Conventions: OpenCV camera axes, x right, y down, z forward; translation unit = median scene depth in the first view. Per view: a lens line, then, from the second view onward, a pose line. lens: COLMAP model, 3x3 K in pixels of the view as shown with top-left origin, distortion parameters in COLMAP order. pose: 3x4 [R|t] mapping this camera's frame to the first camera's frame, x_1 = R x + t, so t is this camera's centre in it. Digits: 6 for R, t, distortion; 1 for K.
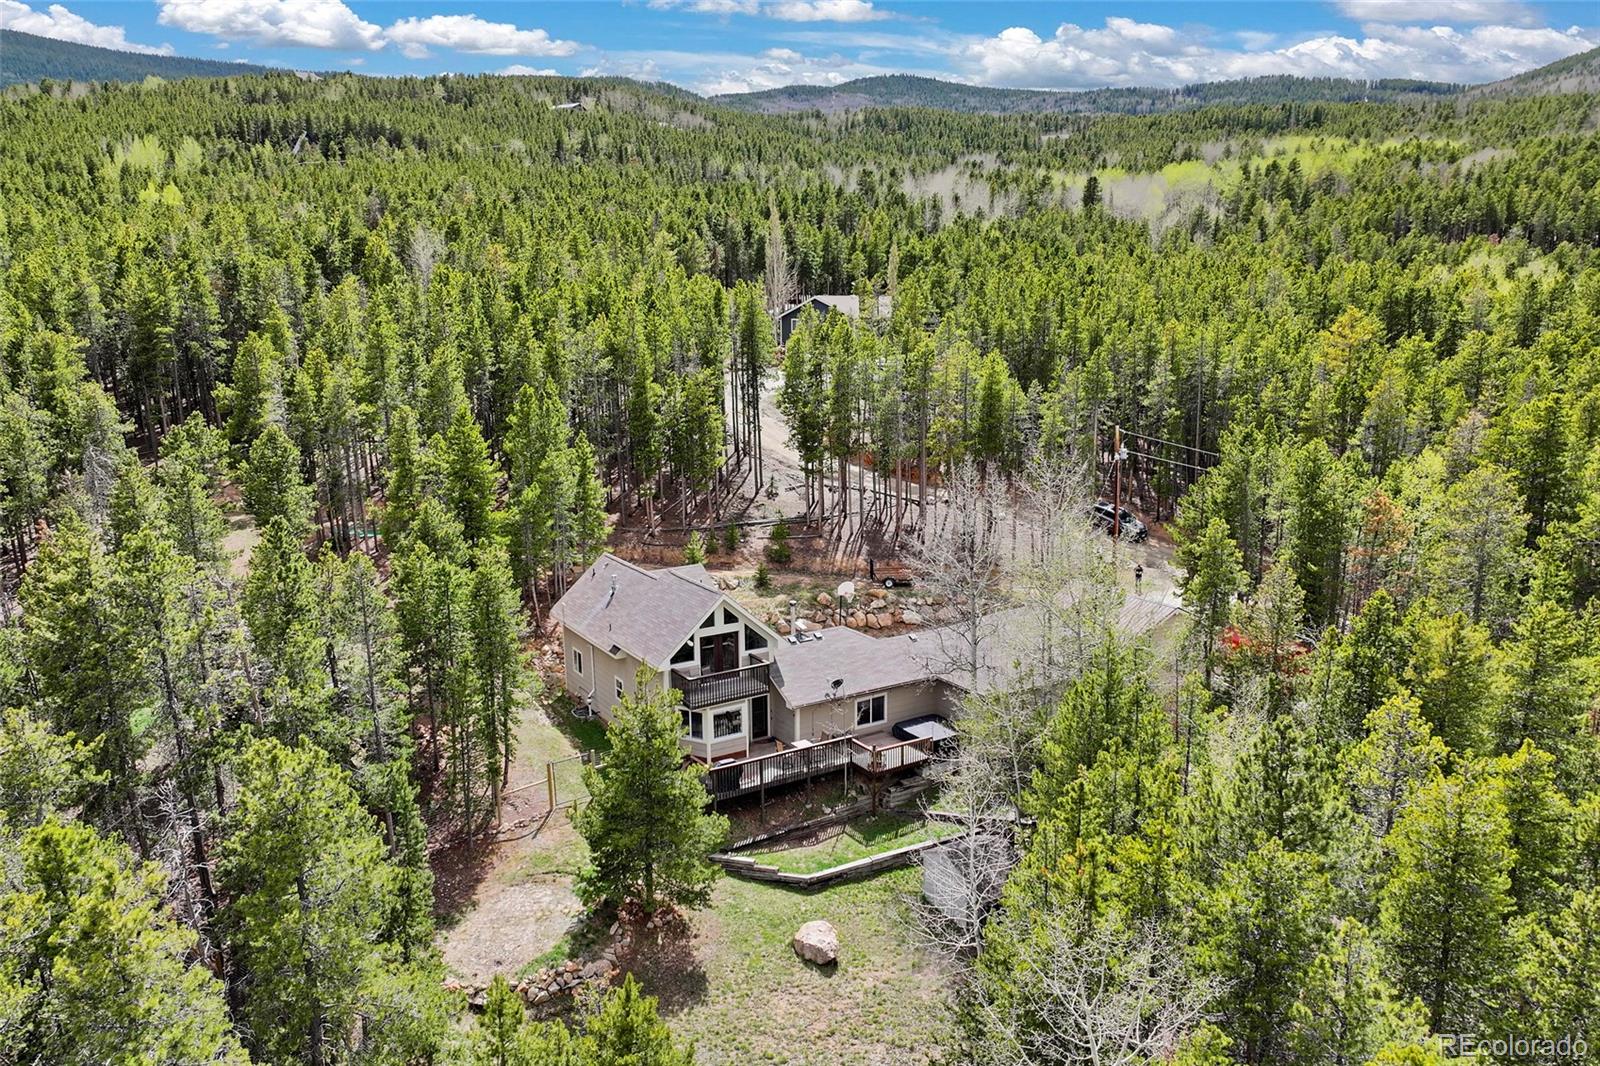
lens RADIAL K [[1147.2, 0, 800.0], [0, 1147.2, 533.0], [0, 0, 1]] dist [-0.003541, 0.022238]
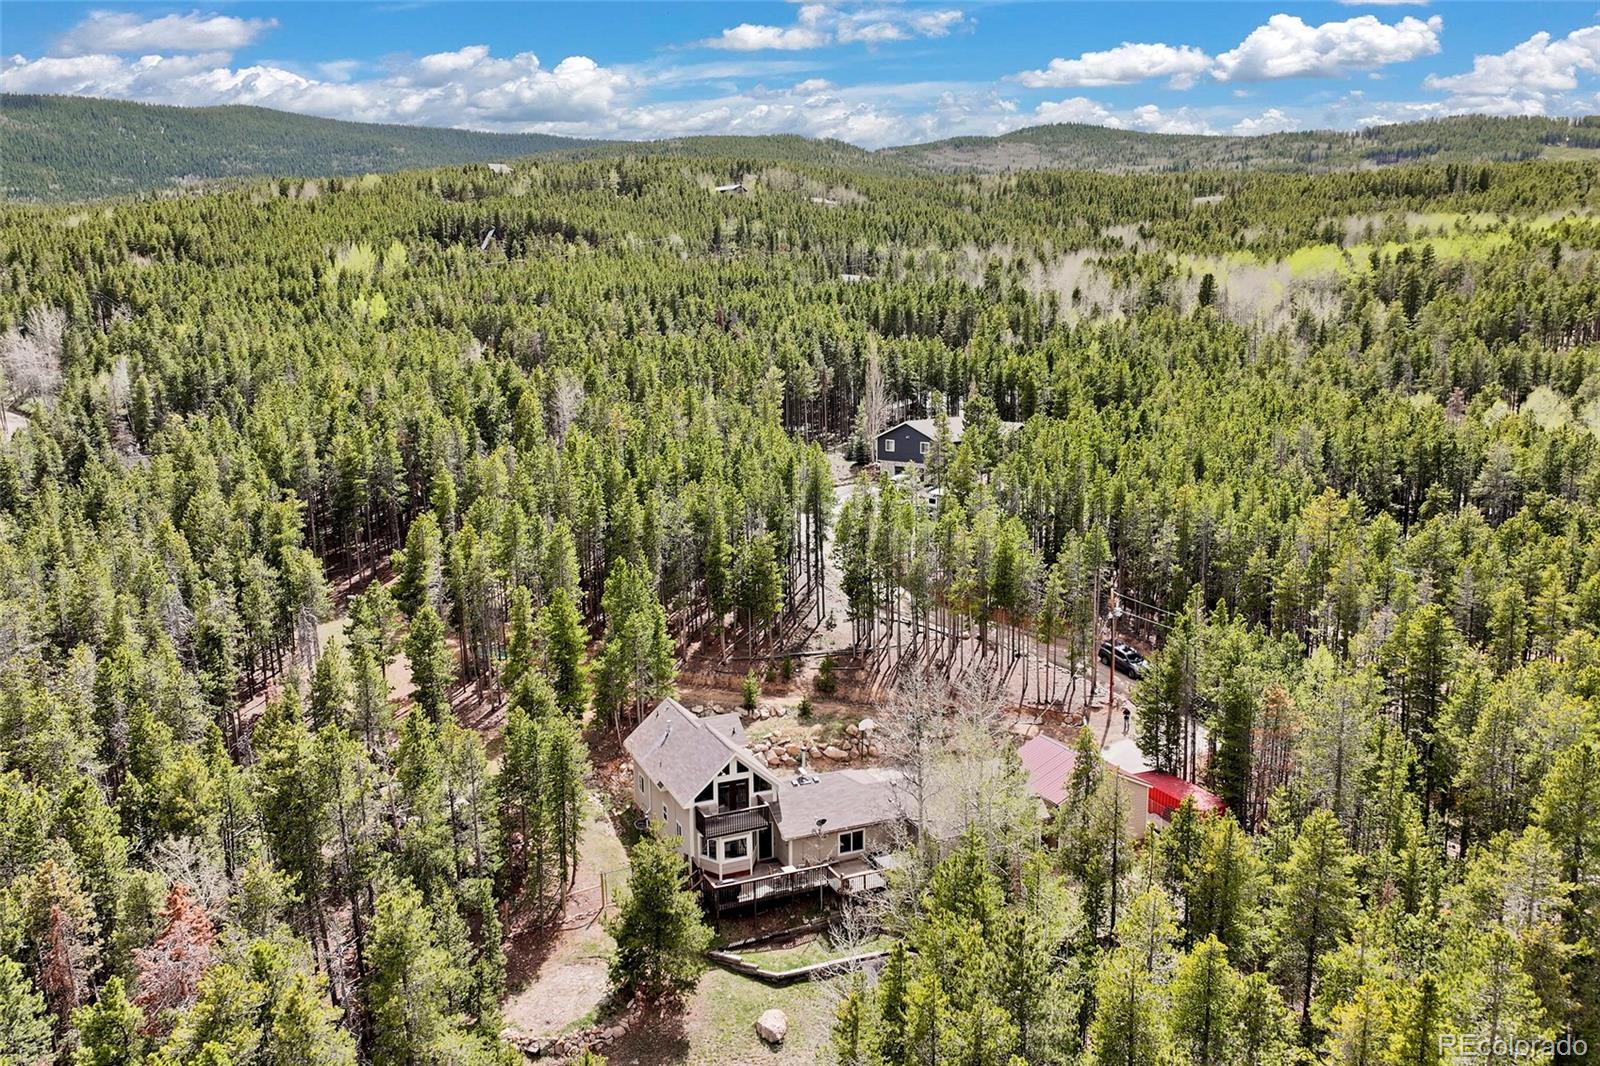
lens RADIAL K [[1120.6, 0, 800.0], [0, 1120.6, 533.0], [0, 0, 1]] dist [0.005648, 0.002662]
pose [[0.990607, 0.026063, -0.134231, 0.116136], [-0.031160, 0.998865, -0.036014, -0.103281], [0.133140, 0.039859, 0.990295, -0.196652]]
